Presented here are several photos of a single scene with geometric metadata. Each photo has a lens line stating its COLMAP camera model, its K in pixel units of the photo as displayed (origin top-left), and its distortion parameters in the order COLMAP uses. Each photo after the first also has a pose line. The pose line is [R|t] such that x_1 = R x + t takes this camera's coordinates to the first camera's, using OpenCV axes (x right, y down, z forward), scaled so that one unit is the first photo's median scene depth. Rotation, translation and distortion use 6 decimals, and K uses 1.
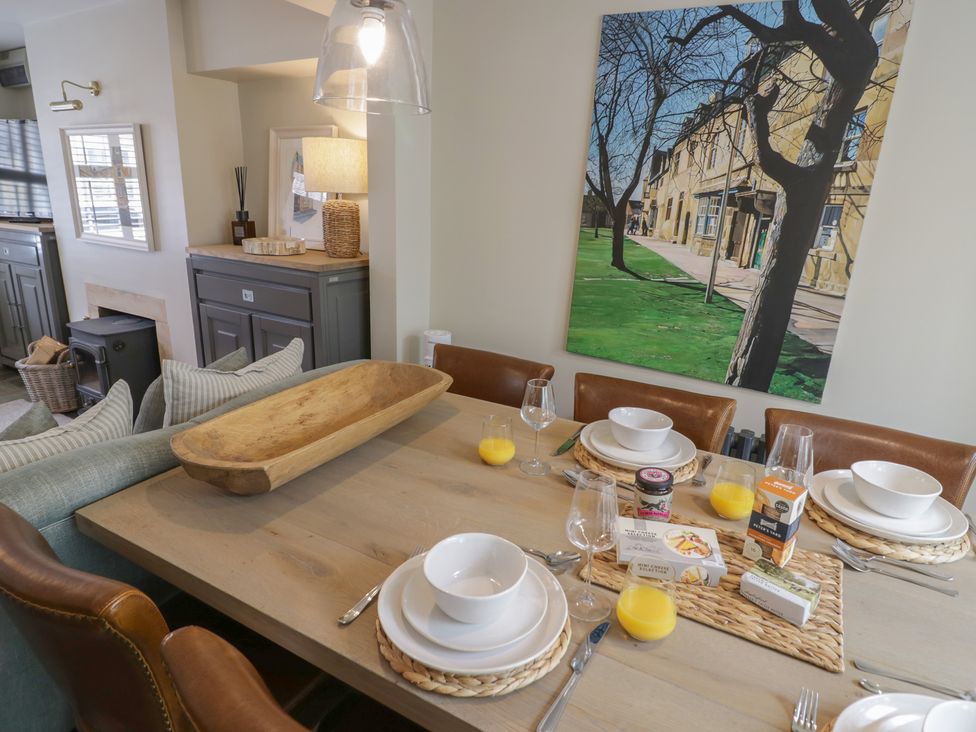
lens RADIAL K [[582.2, 0, 495.7], [0, 582.2, 359.5], [0, 0, 1]] dist [-0.008585, -0.006606]
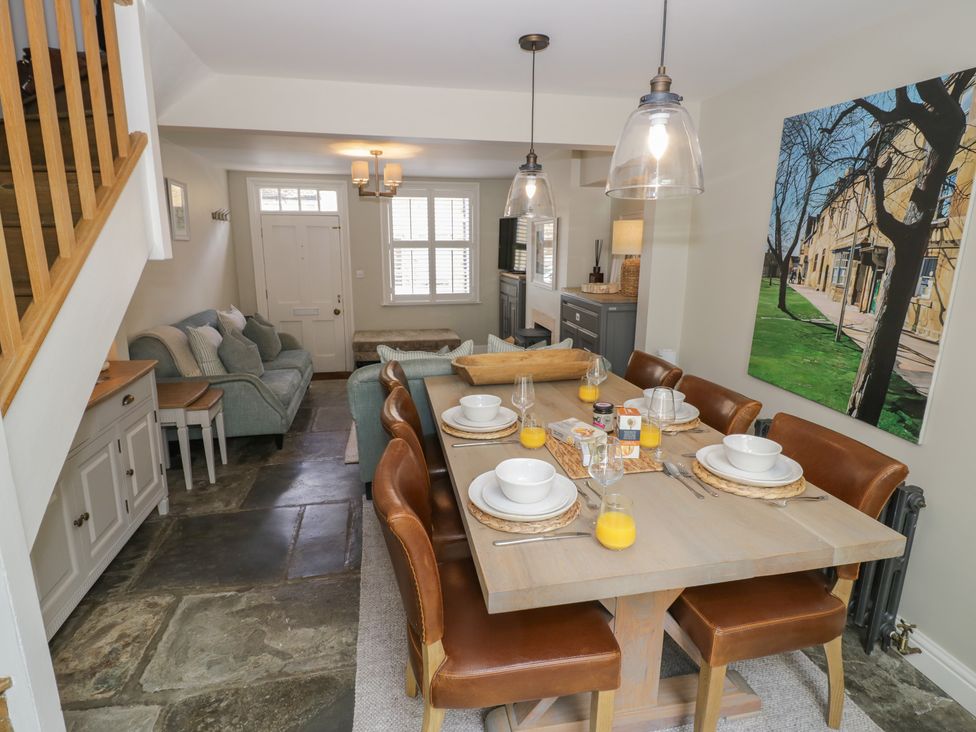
lens RADIAL K [[525.4, 0, 484.4], [0, 525.4, 355.9], [0, 0, 1]] dist [-0.009536, -0.010799]
pose [[0.650535, 0.123998, -0.749285, 0.725182], [-0.189716, 0.981836, -0.002230, 0.070272], [0.735399, 0.143602, 0.662244, -0.217027]]
